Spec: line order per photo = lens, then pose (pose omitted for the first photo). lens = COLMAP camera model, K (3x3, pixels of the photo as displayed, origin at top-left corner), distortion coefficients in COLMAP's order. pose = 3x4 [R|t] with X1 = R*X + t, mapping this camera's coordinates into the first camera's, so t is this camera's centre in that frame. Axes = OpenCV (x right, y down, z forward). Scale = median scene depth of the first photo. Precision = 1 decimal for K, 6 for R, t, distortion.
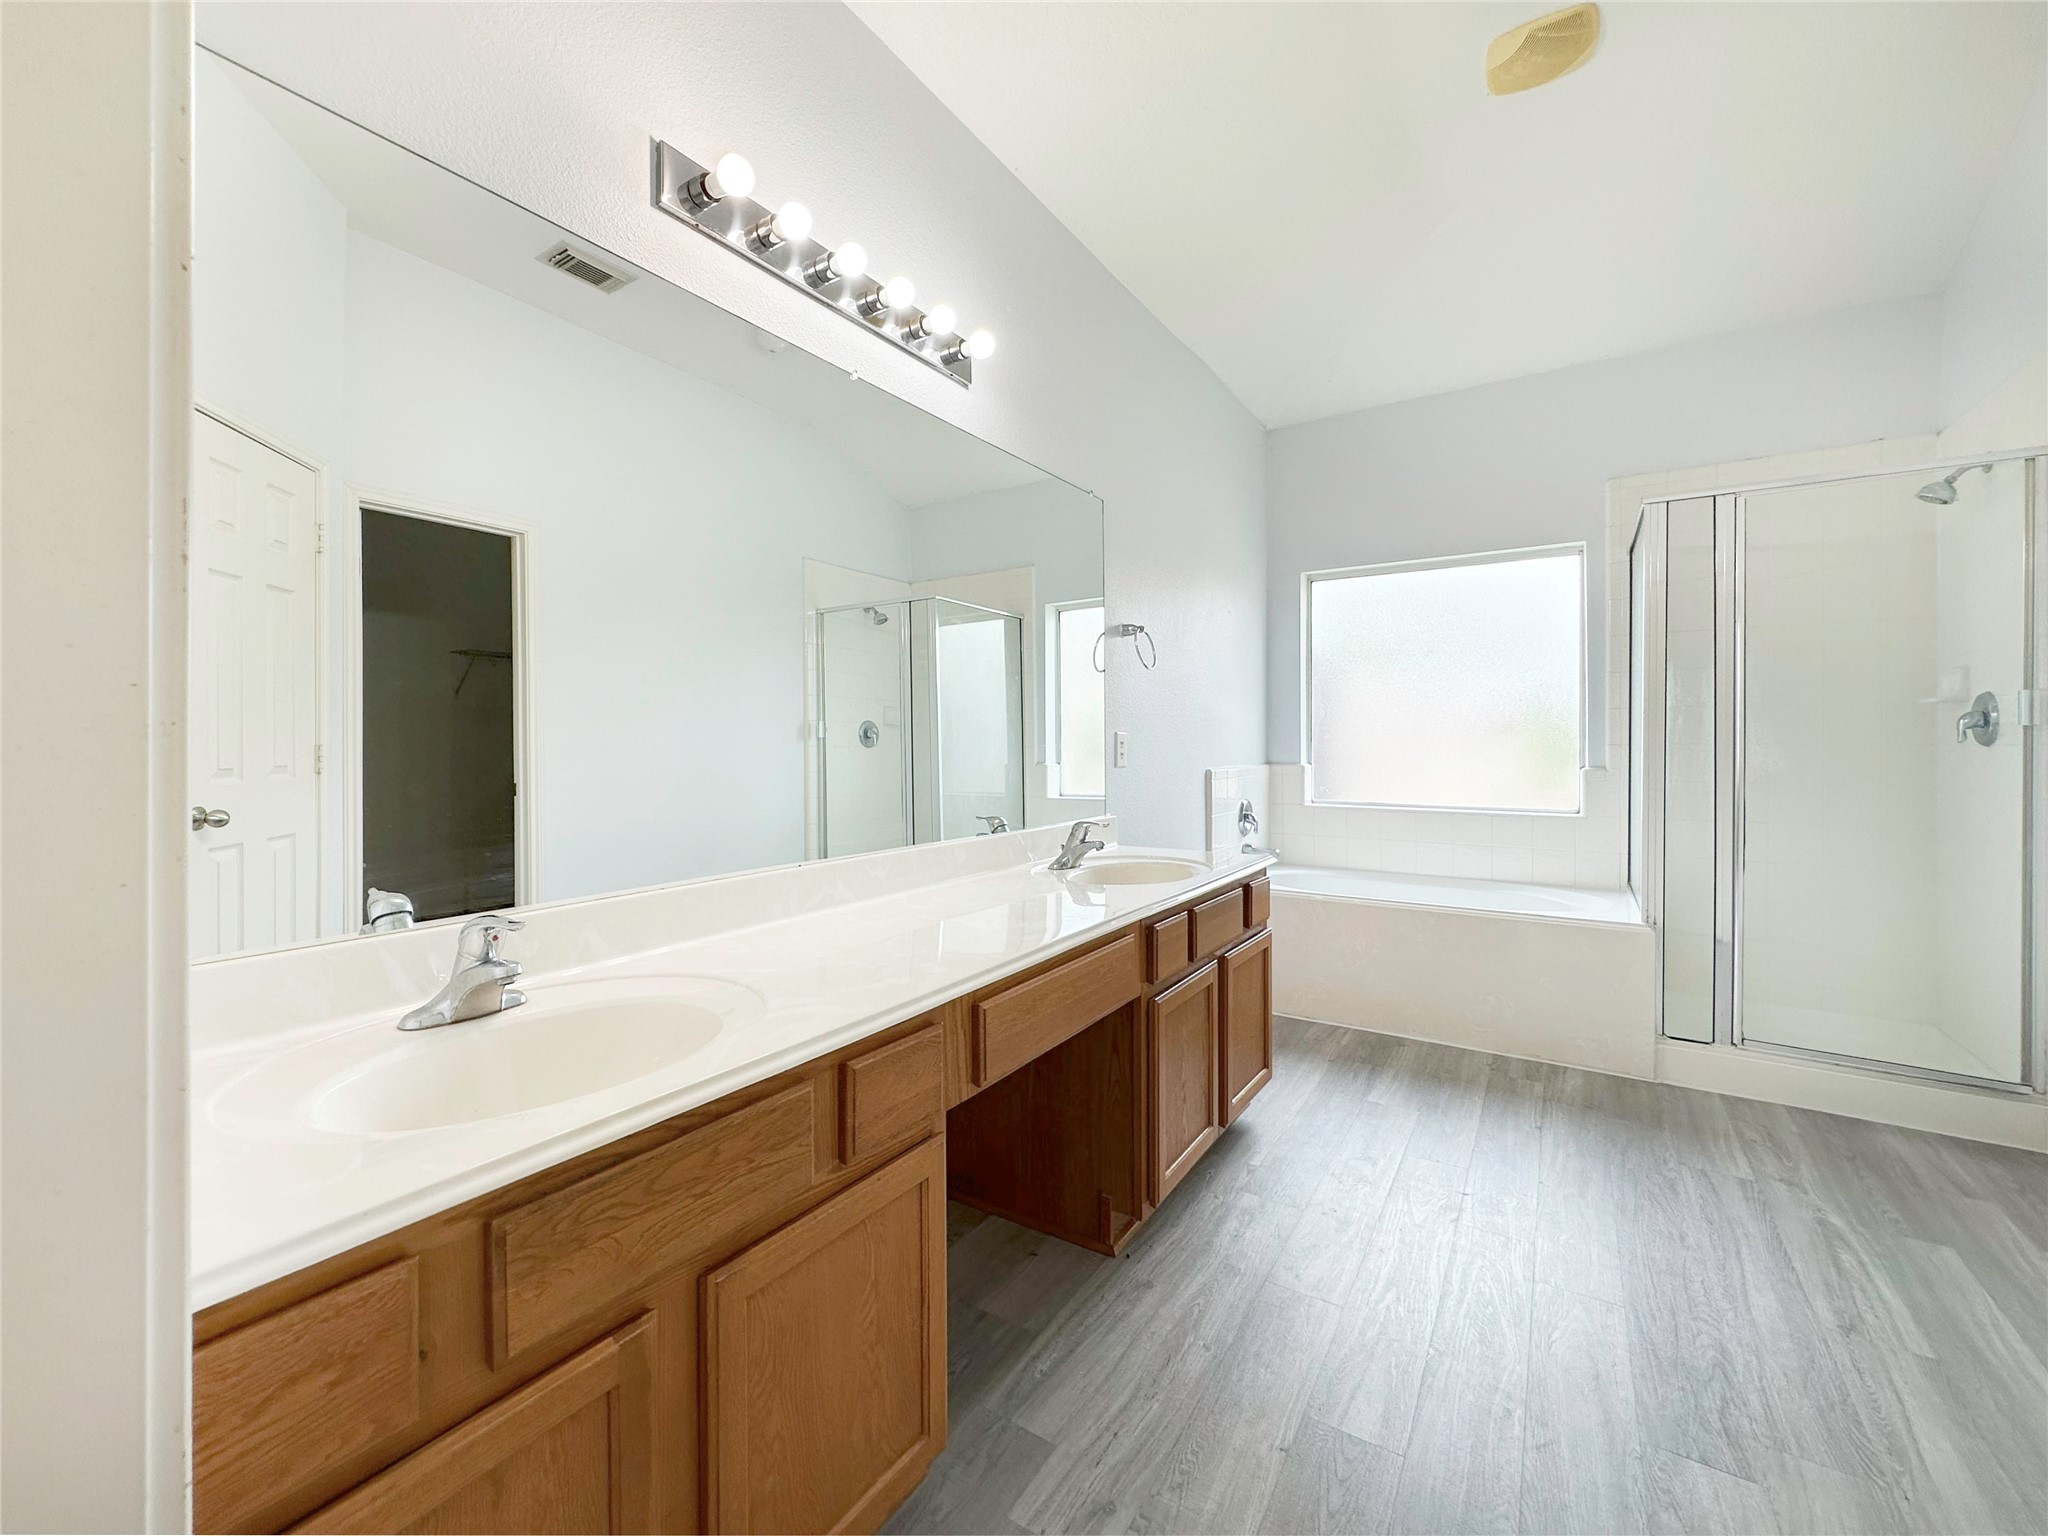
lens RADIAL K [[826.0, 0, 1017.8], [0, 826.0, 771.0], [0, 0, 1]] dist [-0.003453, -0.000020]
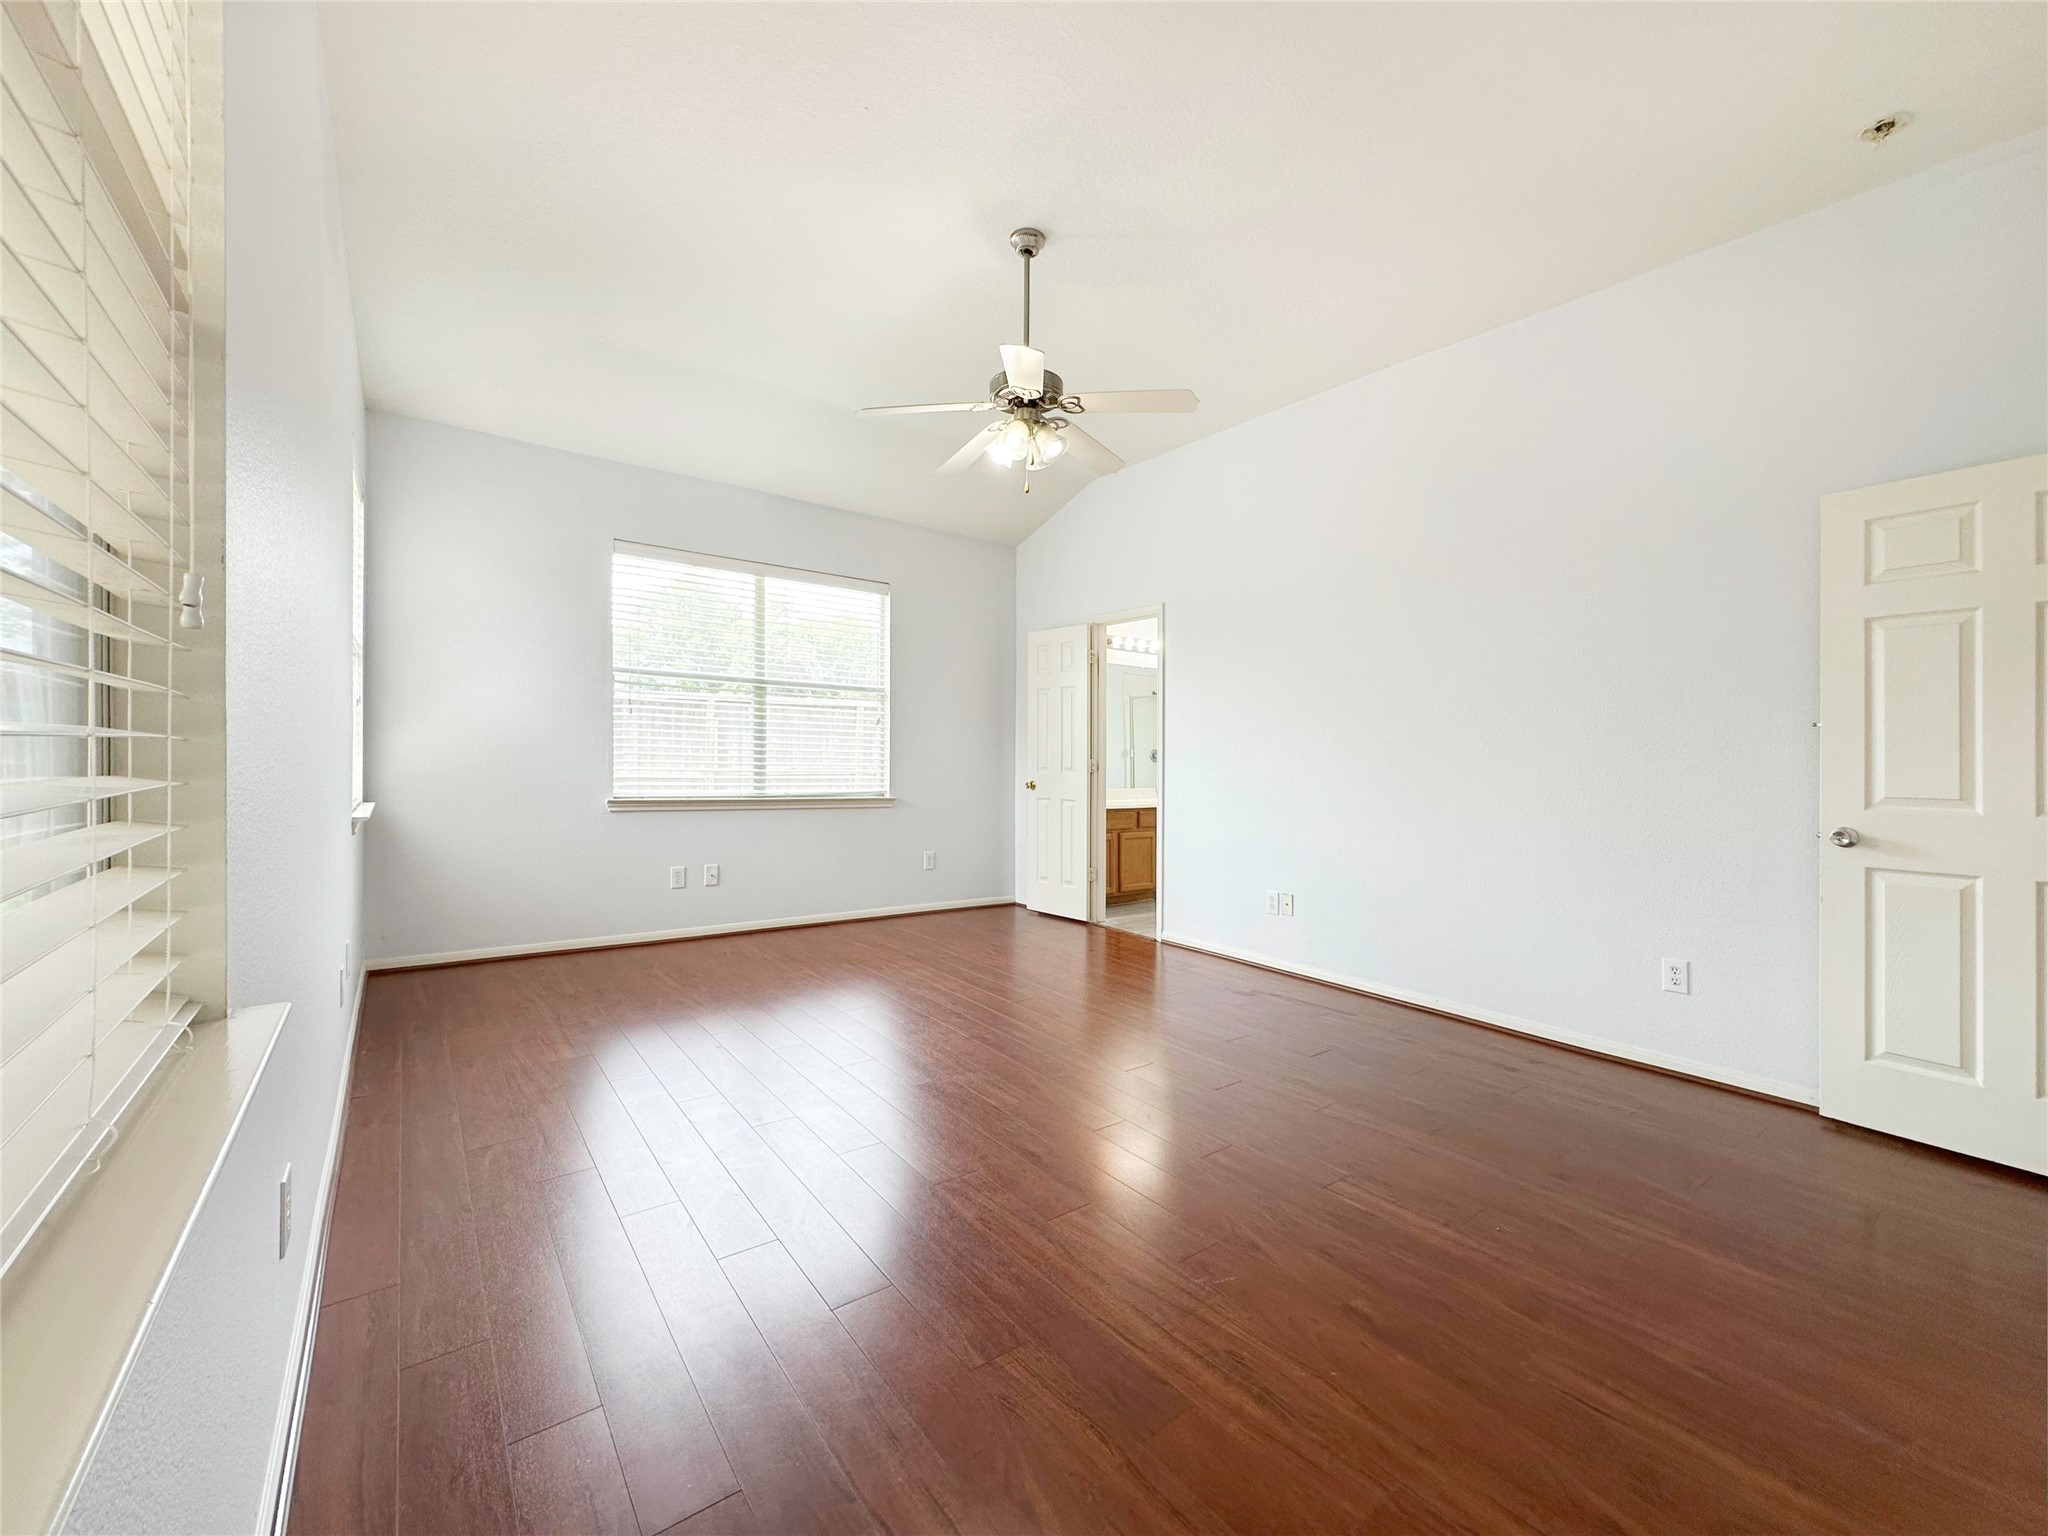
lens RADIAL K [[826.0, 0, 1017.8], [0, 826.0, 771.0], [0, 0, 1]] dist [-0.003453, -0.000020]
pose [[0.935612, 0.005934, -0.352980, 0.278949], [-0.012177, 0.999806, -0.015469, 0.038898], [0.352820, 0.018771, 0.935503, -1.270384]]
